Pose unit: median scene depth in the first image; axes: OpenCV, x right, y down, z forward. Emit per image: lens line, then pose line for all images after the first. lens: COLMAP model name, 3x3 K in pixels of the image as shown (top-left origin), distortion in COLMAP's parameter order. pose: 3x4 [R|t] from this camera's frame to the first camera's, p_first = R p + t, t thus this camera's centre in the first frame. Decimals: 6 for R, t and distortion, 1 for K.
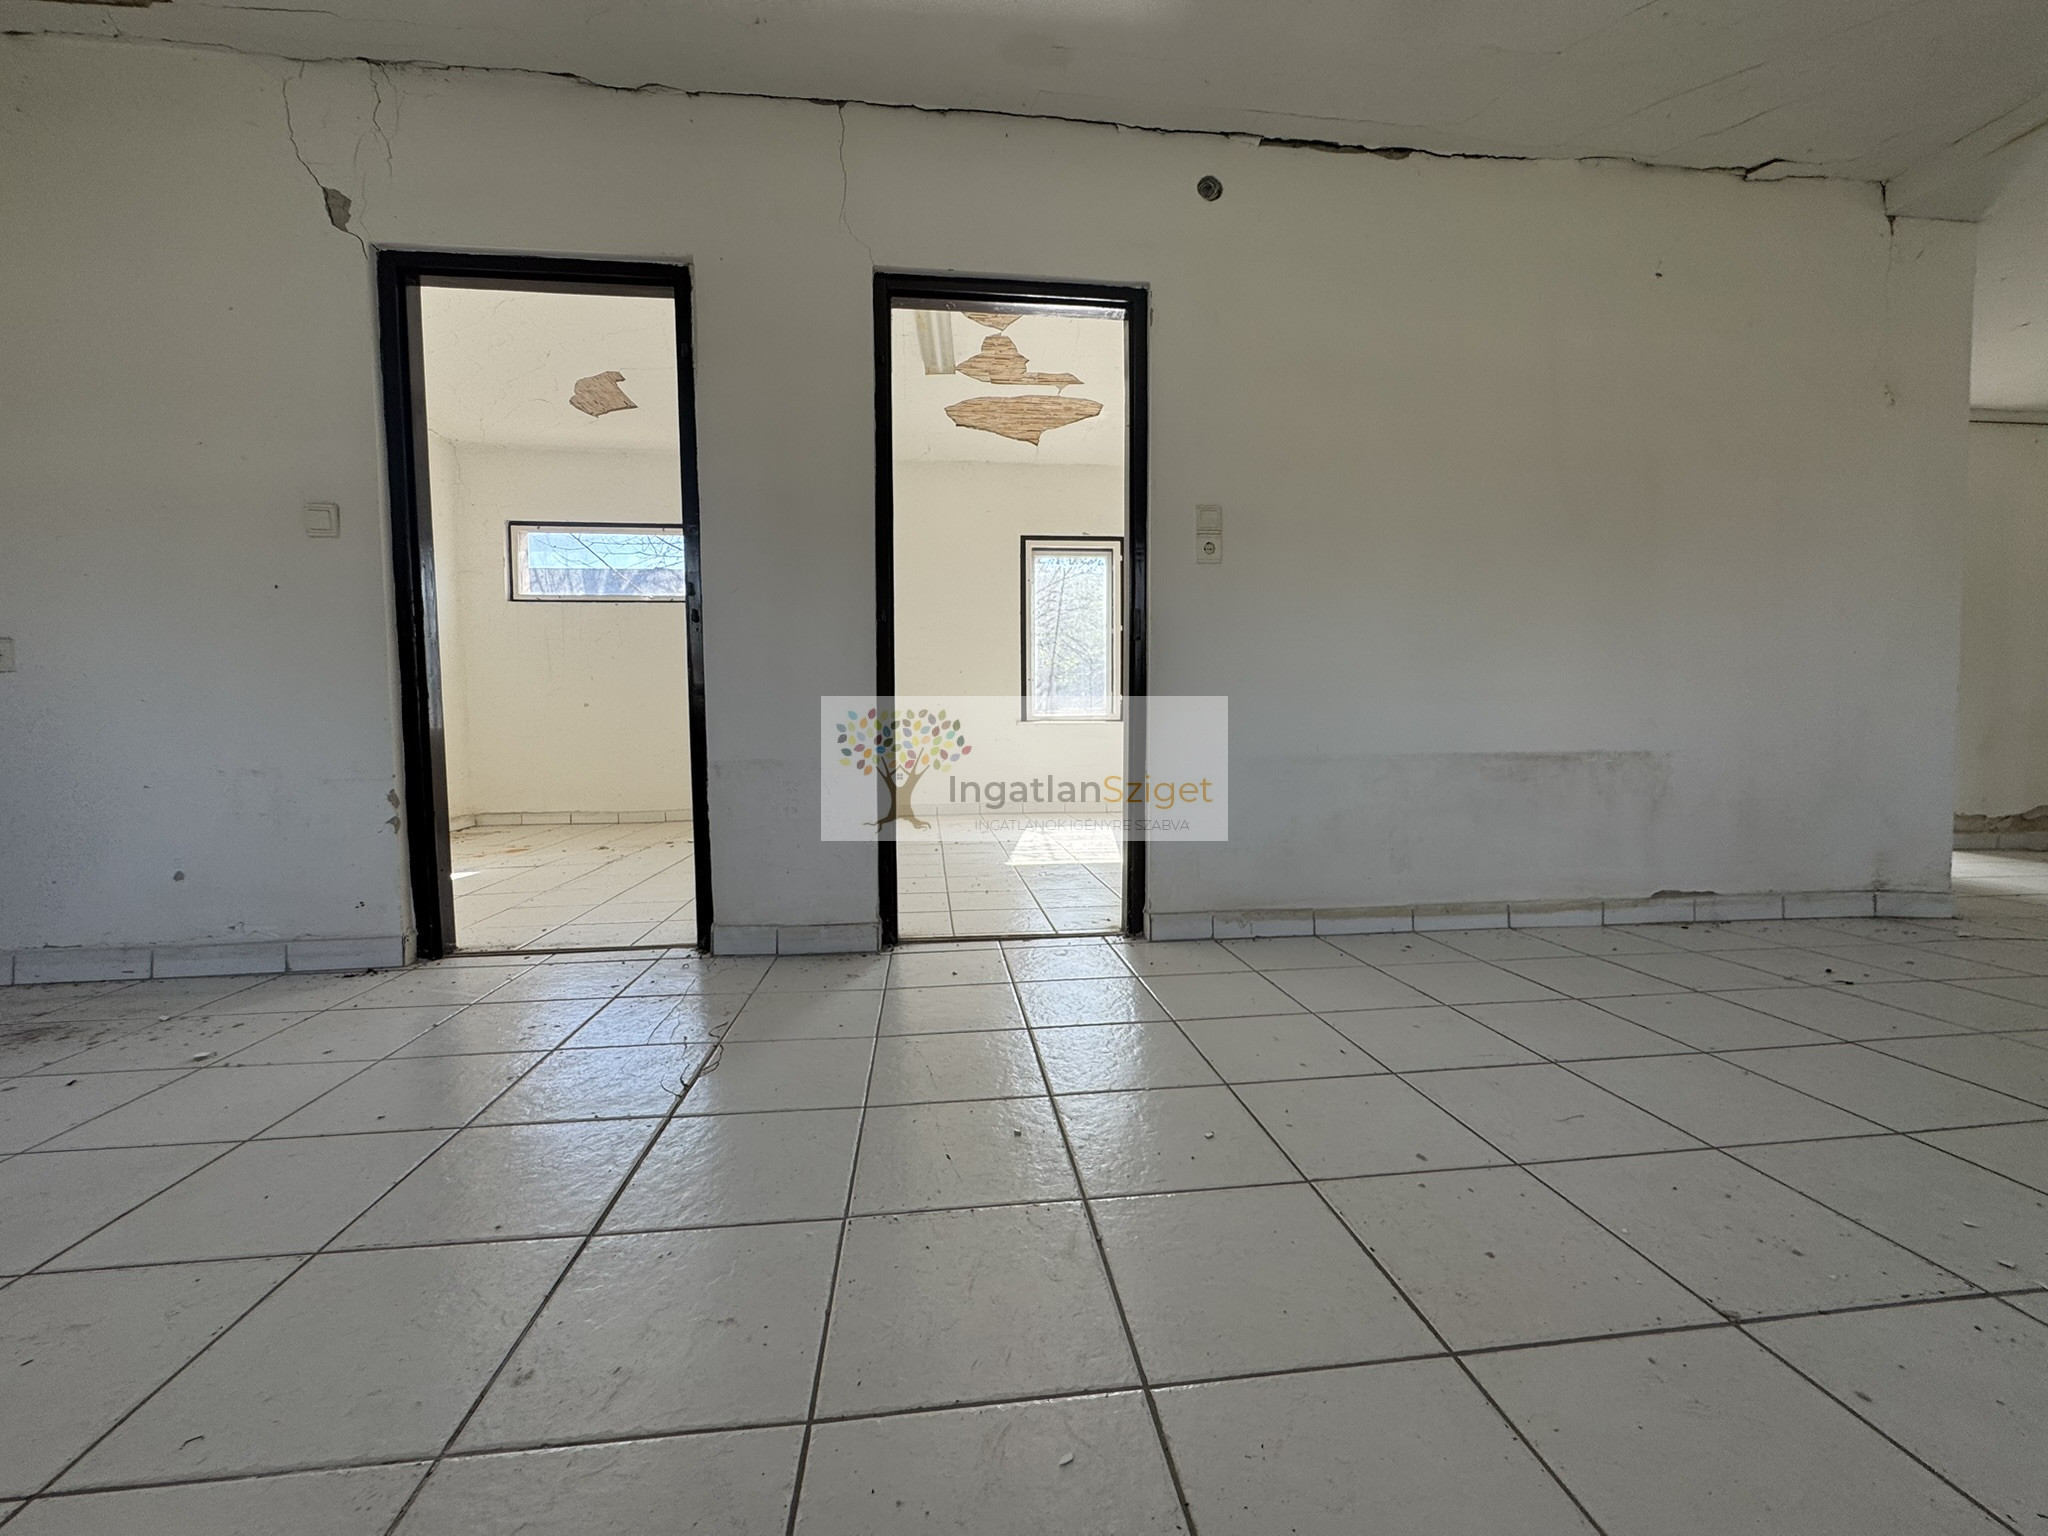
lens RADIAL K [[815.6, 0, 1022.3], [0, 815.6, 765.6], [0, 0, 1]] dist [-0.003545, 0.000664]
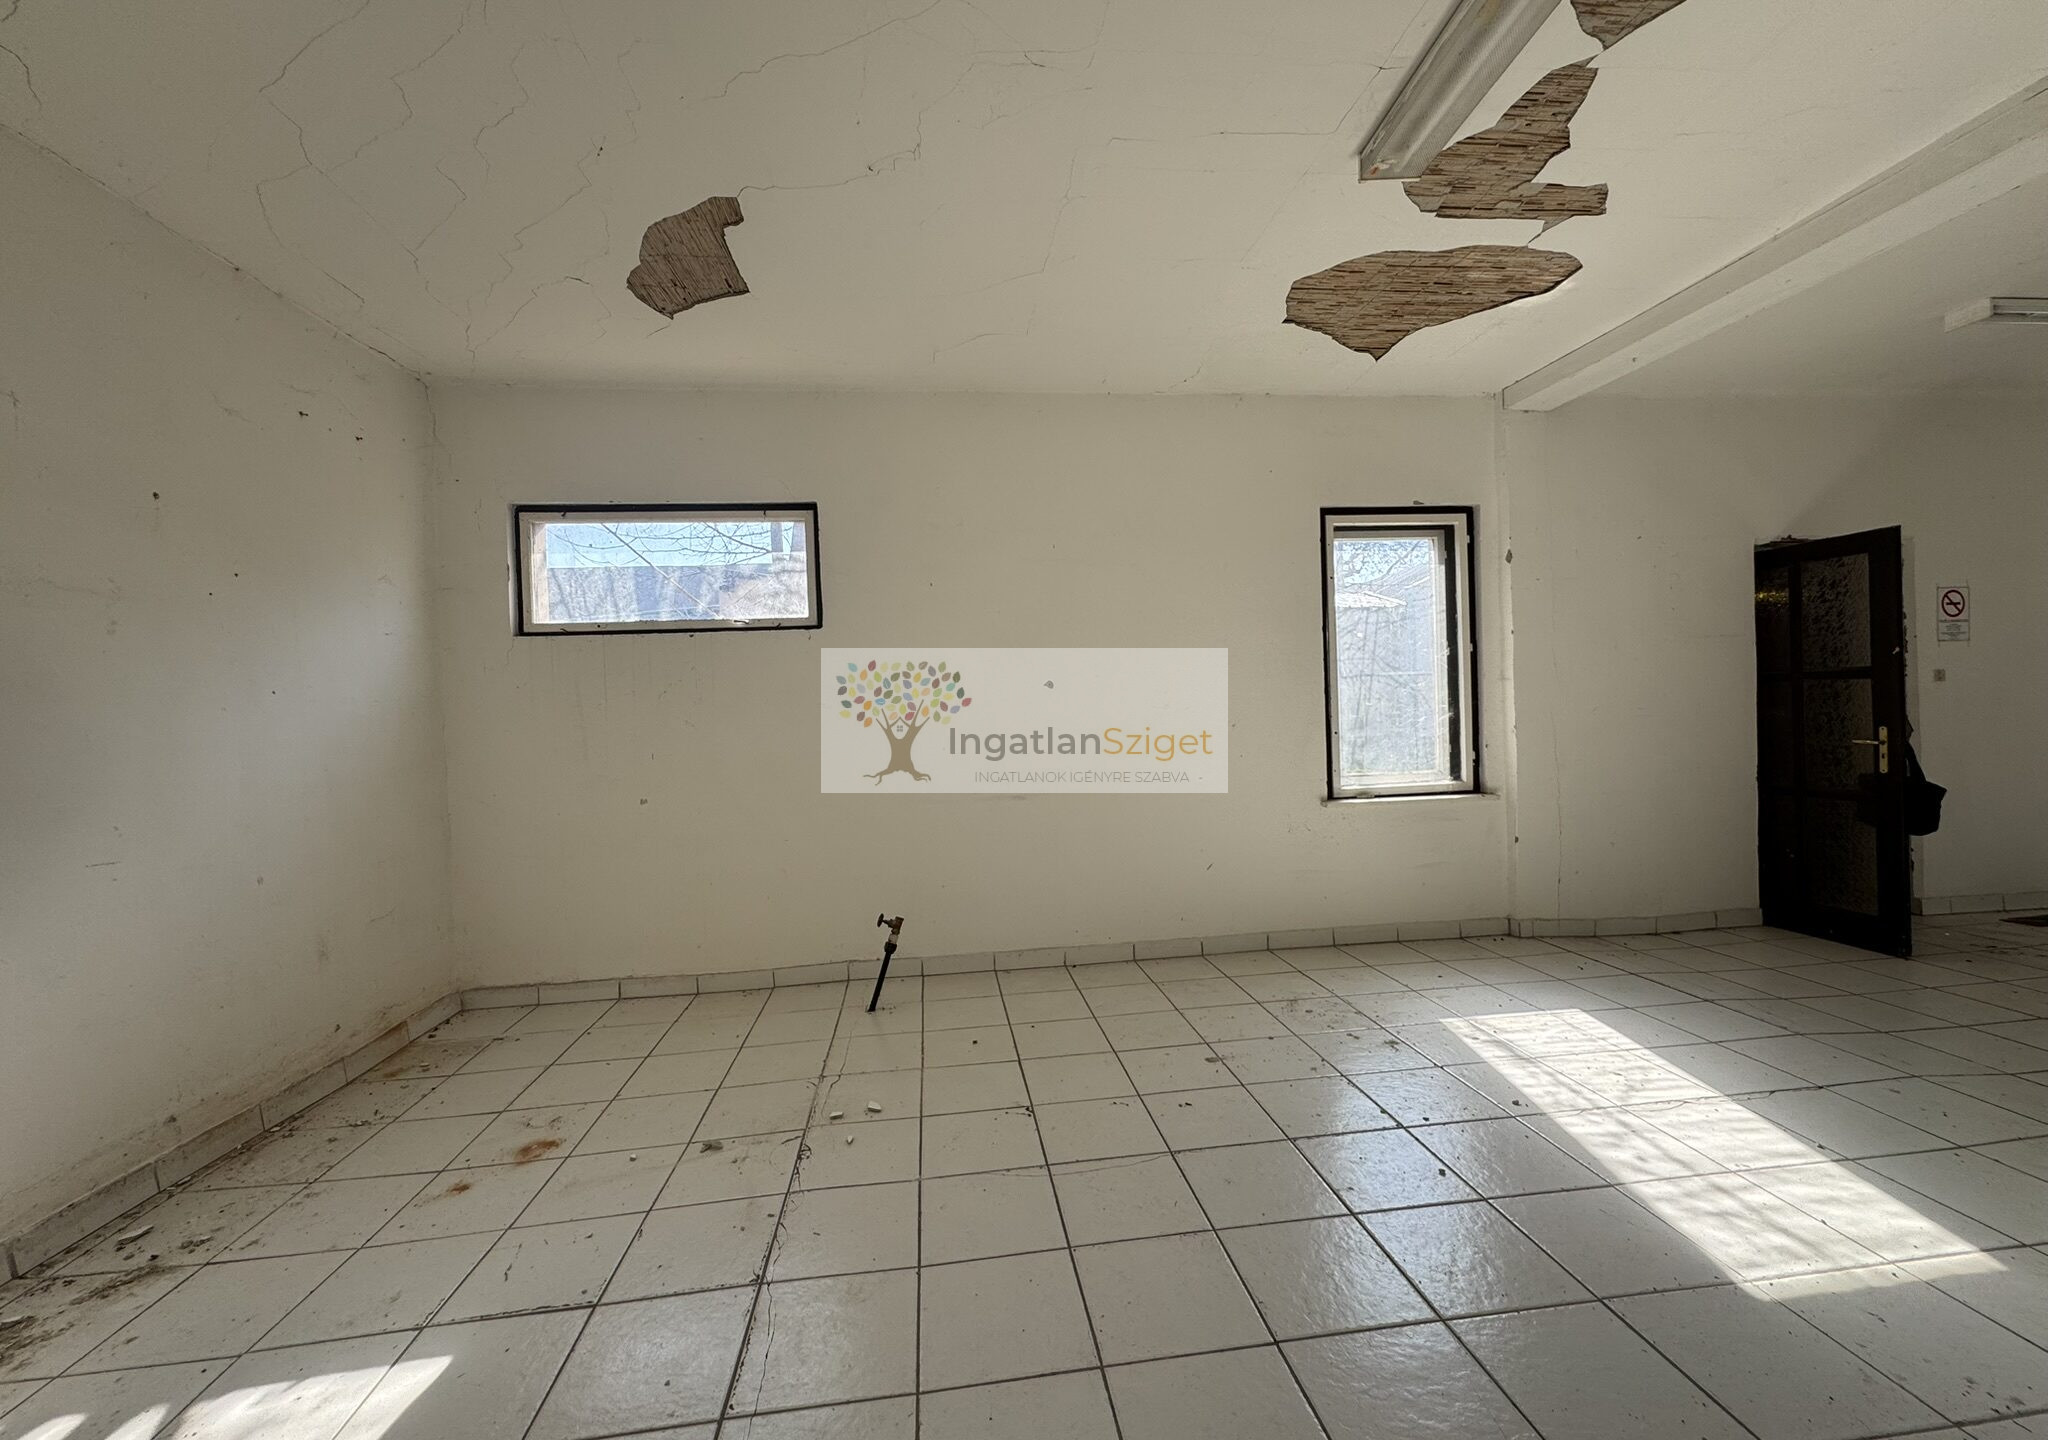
lens RADIAL K [[816.7, 0, 1024.5], [0, 816.7, 717.5], [0, 0, 1]] dist [-0.001613, -0.000134]
pose [[0.999660, -0.025961, -0.002224, -0.258032], [0.025853, 0.998879, -0.039652, -0.109763], [0.003251, 0.039581, 0.999211, 0.405687]]
